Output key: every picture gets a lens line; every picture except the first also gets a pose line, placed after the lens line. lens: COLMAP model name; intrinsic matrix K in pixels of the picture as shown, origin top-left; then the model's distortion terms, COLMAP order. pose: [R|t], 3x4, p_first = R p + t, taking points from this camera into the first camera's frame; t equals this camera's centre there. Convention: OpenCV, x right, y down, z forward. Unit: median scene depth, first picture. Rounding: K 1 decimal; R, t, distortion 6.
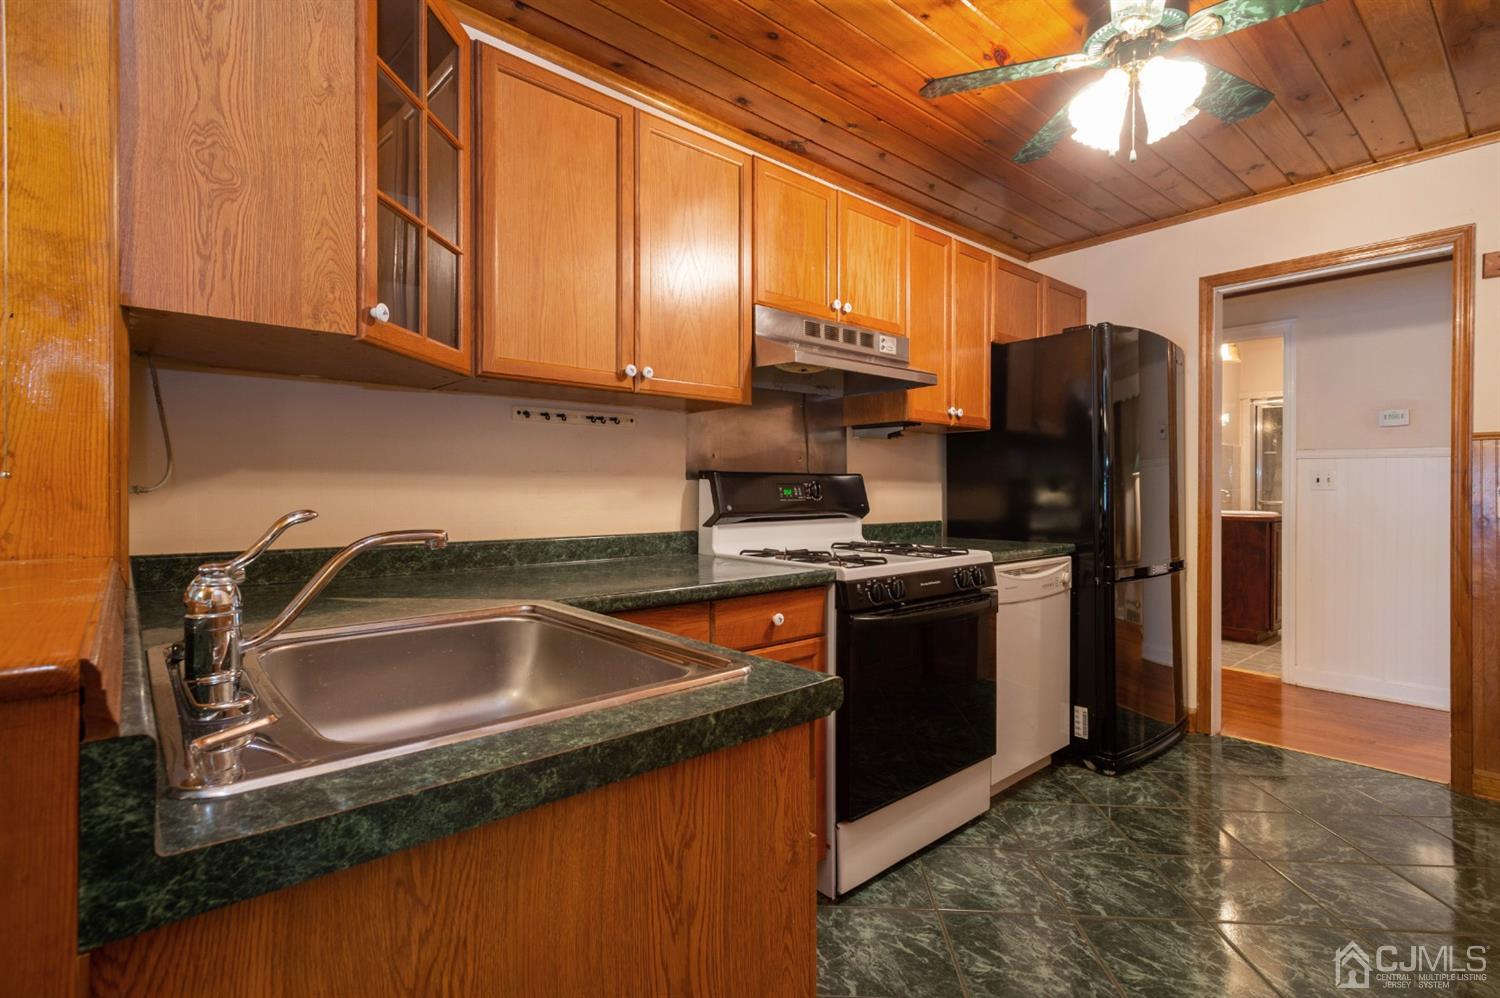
lens RADIAL K [[711.9, 0, 748.2], [0, 711.9, 503.6], [0, 0, 1]] dist [0.022035, -0.009563]
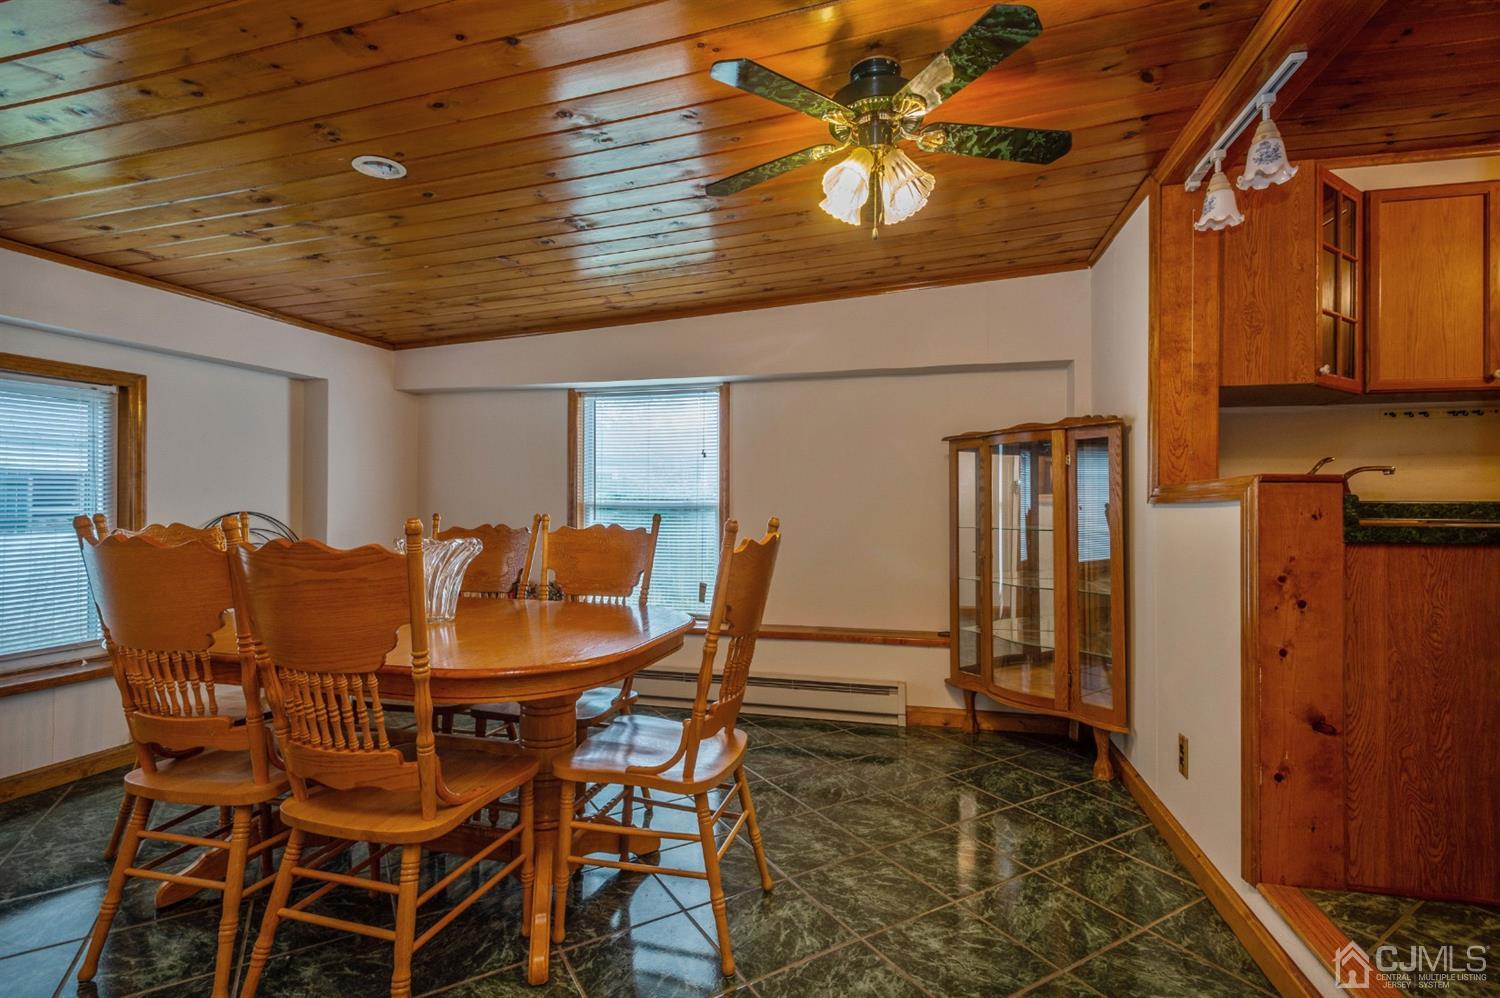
lens RADIAL K [[711.9, 0, 748.2], [0, 711.9, 503.6], [0, 0, 1]] dist [0.022035, -0.009563]
pose [[0.590507, -0.011083, -0.806957, 0.110277], [-0.017765, 0.999485, -0.026727, 0.139724], [0.806837, 0.030118, 0.590005, -1.088242]]
